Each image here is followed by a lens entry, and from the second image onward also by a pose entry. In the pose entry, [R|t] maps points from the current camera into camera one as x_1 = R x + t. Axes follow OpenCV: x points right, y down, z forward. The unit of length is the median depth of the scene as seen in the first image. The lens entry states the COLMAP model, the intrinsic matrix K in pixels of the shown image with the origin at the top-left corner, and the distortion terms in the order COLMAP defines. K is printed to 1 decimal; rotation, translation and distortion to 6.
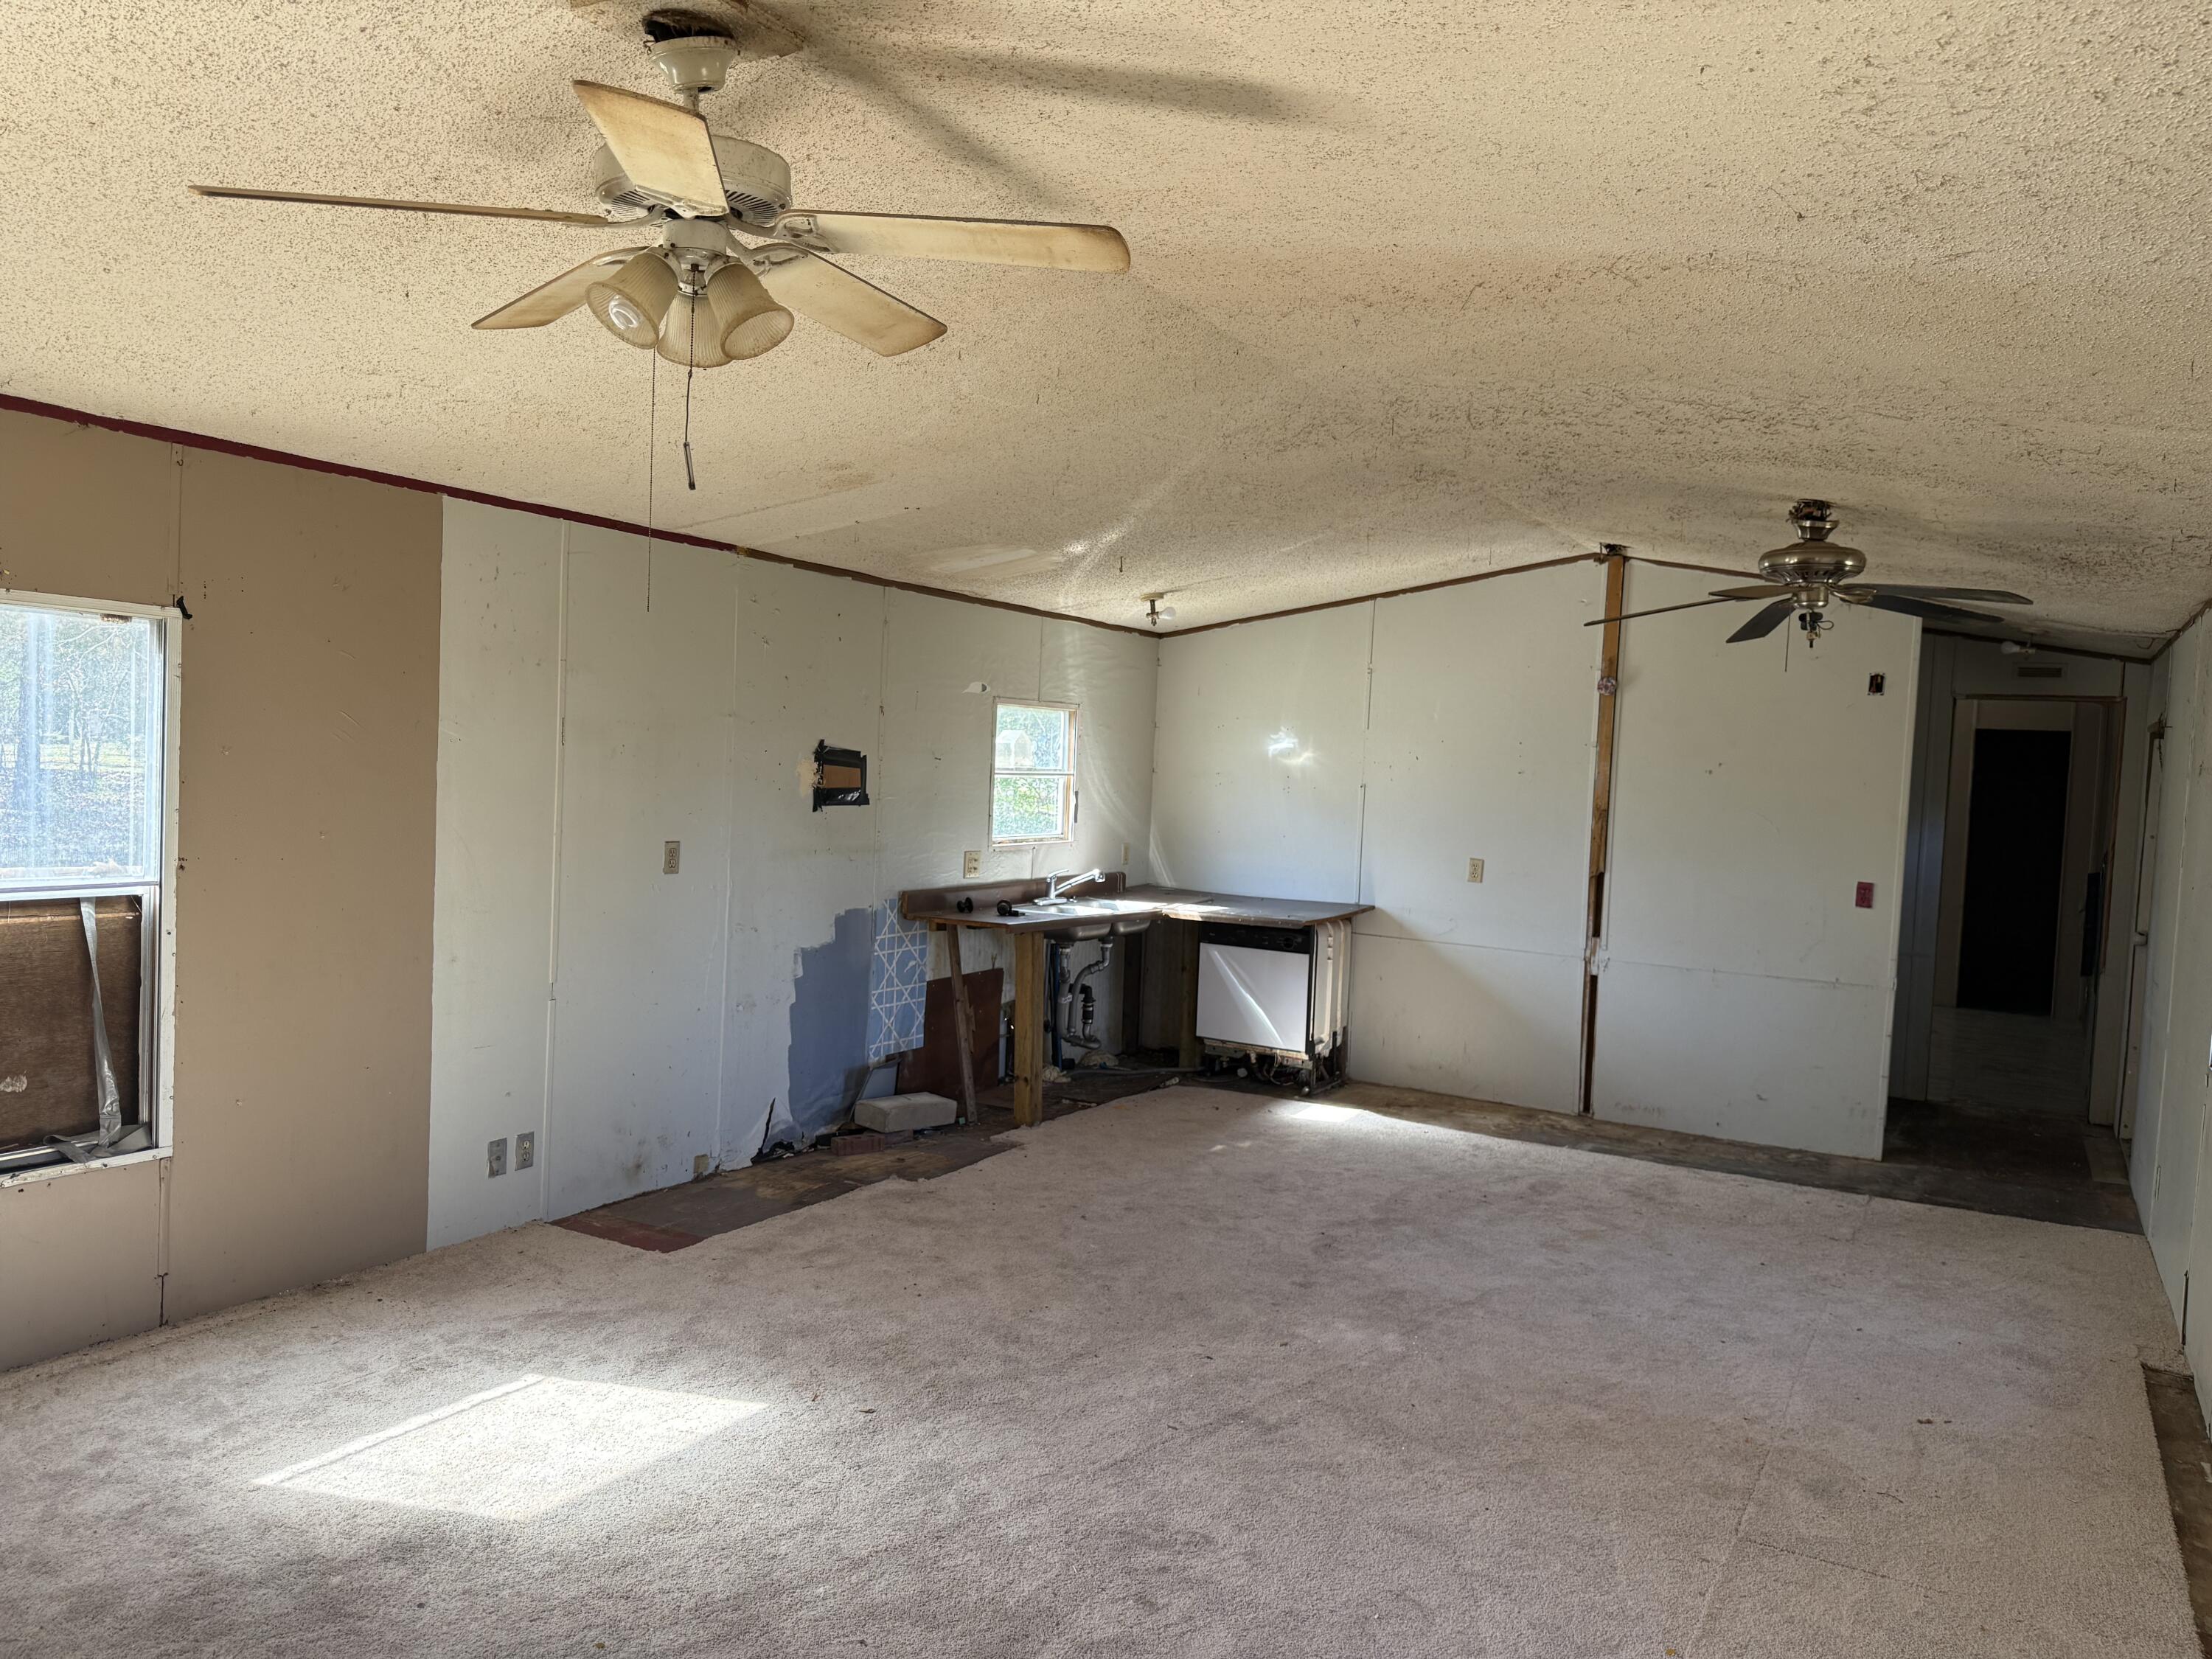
lens RADIAL K [[1557.4, 0, 1101.3], [0, 1557.4, 833.0], [0, 0, 1]] dist [0.019374, -0.020106]
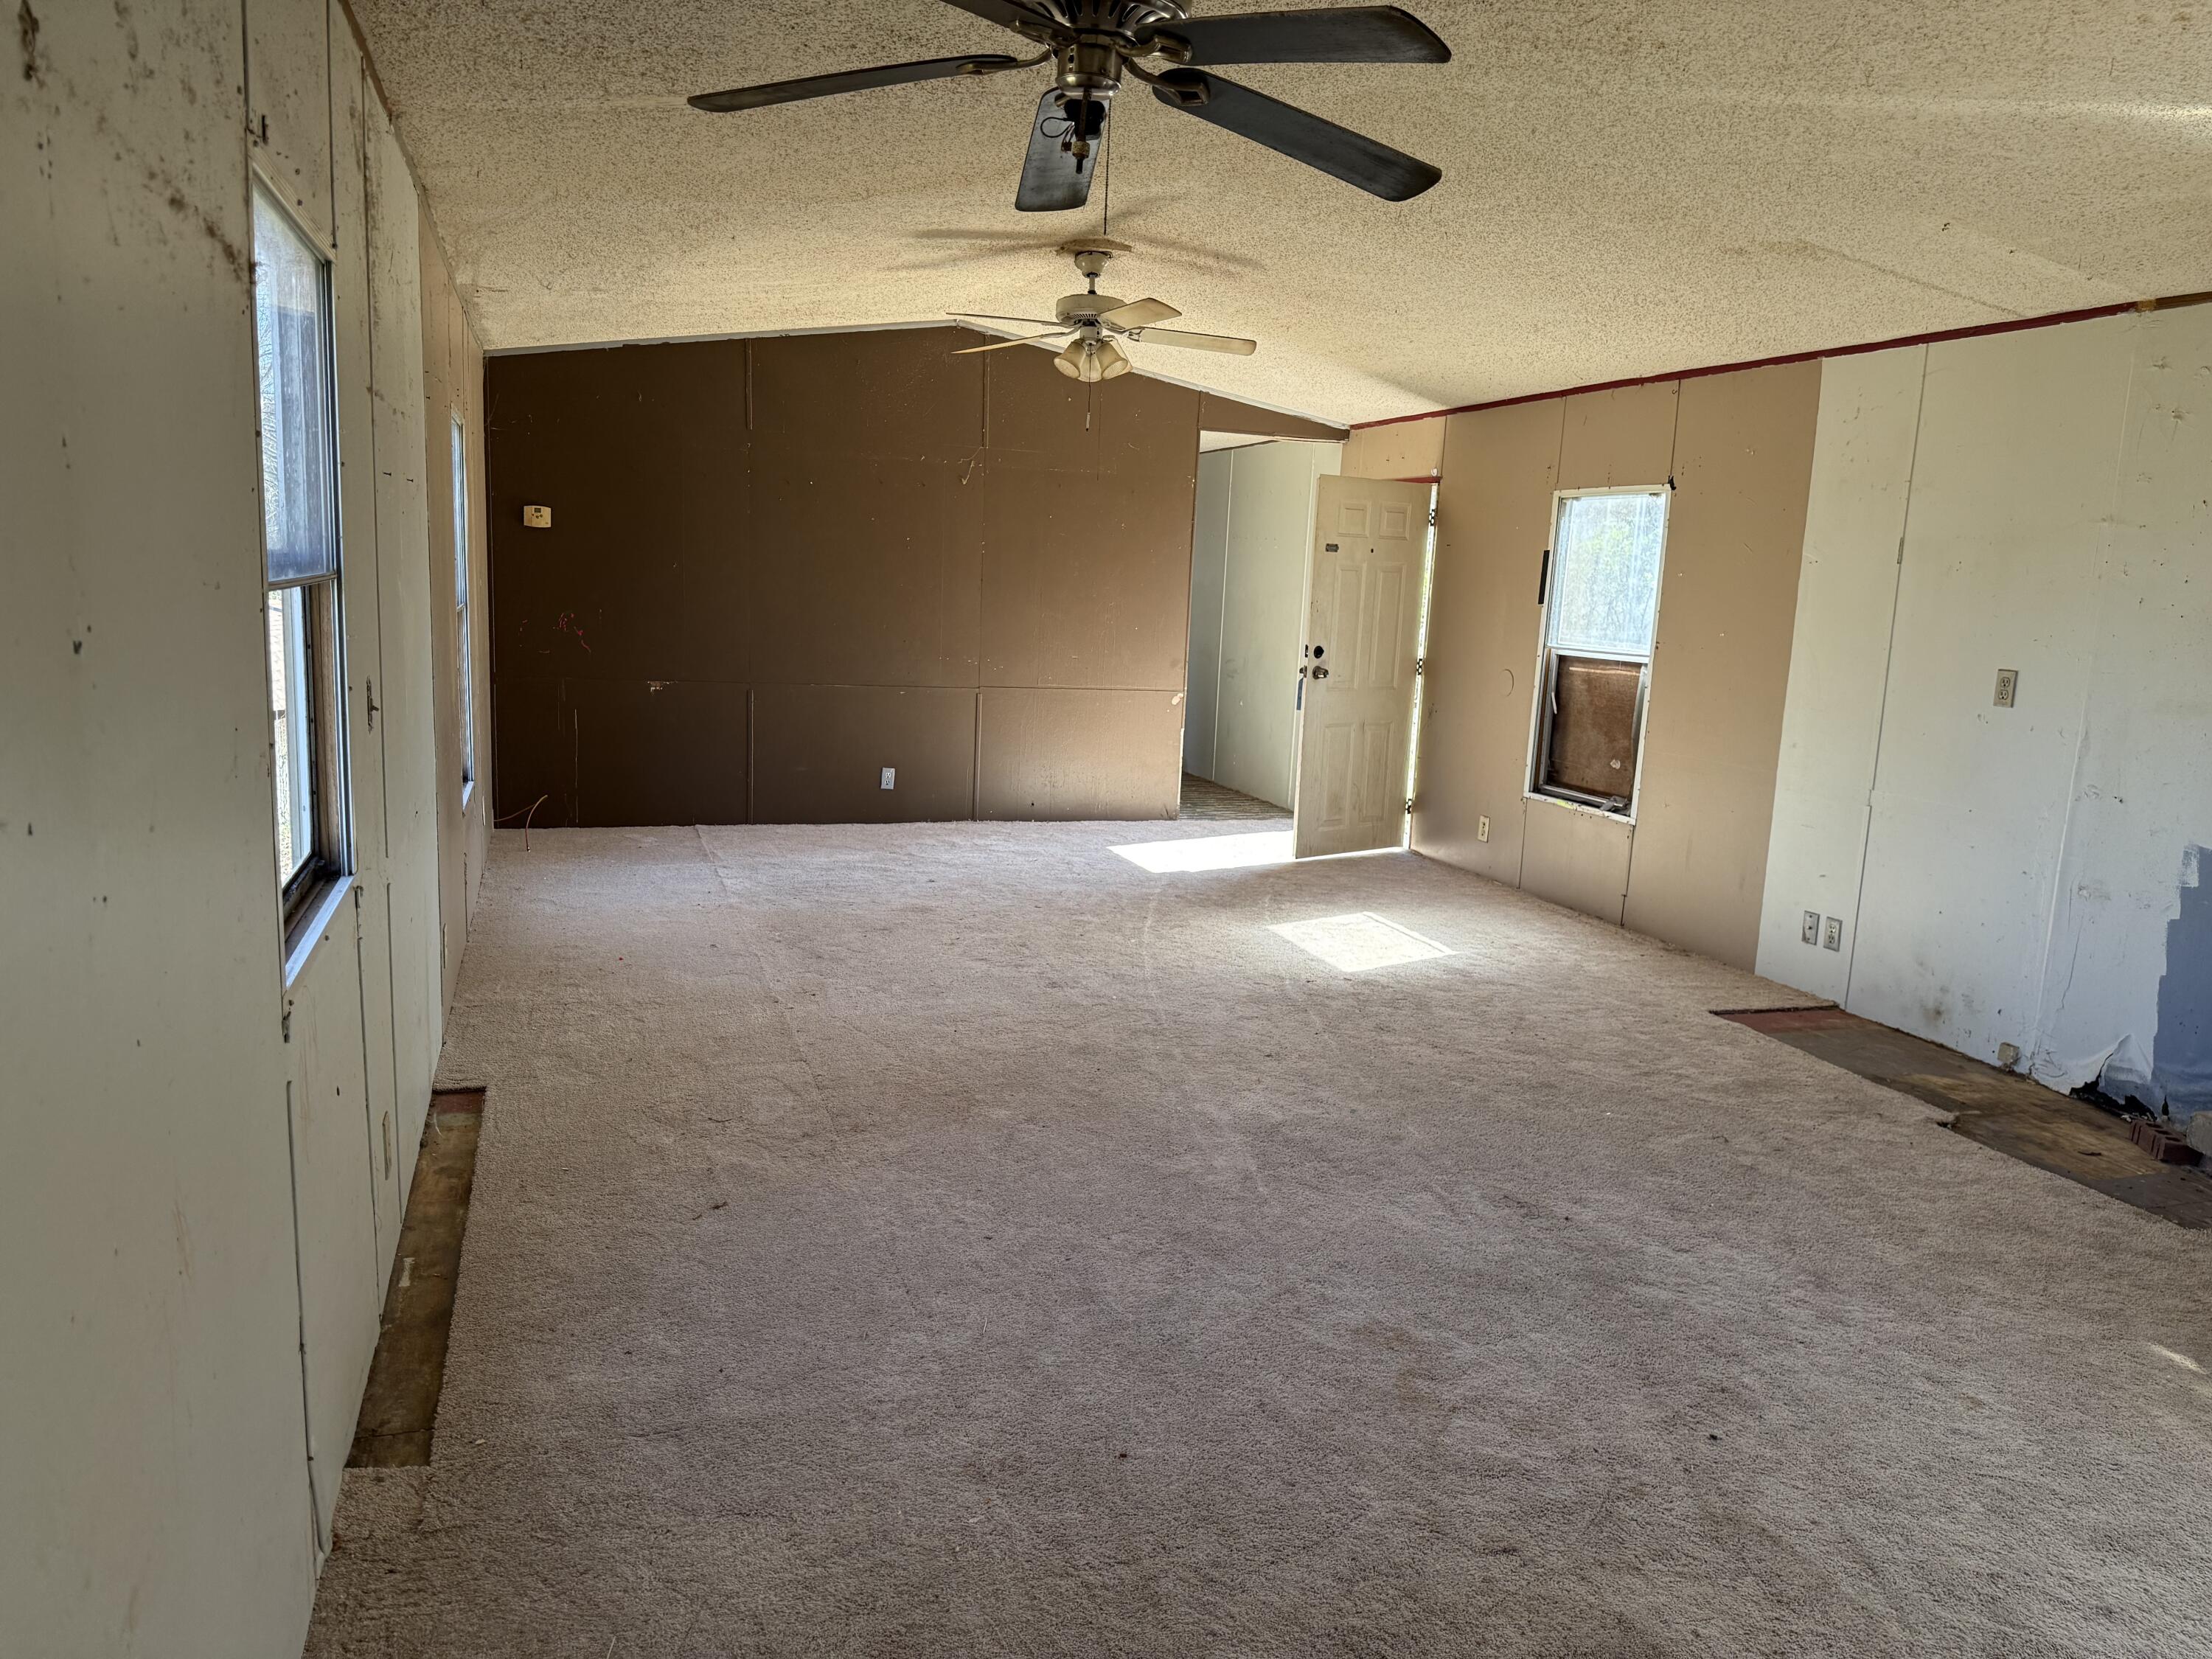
lens RADIAL K [[1557.4, 0, 1101.6], [0, 1557.4, 834.0], [0, 0, 1]] dist [0.019374, -0.020106]
pose [[-0.663411, 0.054448, -0.746272, 0.737090], [-0.105051, 0.980693, 0.164938, 0.004083], [0.740844, 0.187819, -0.644883, 1.208090]]
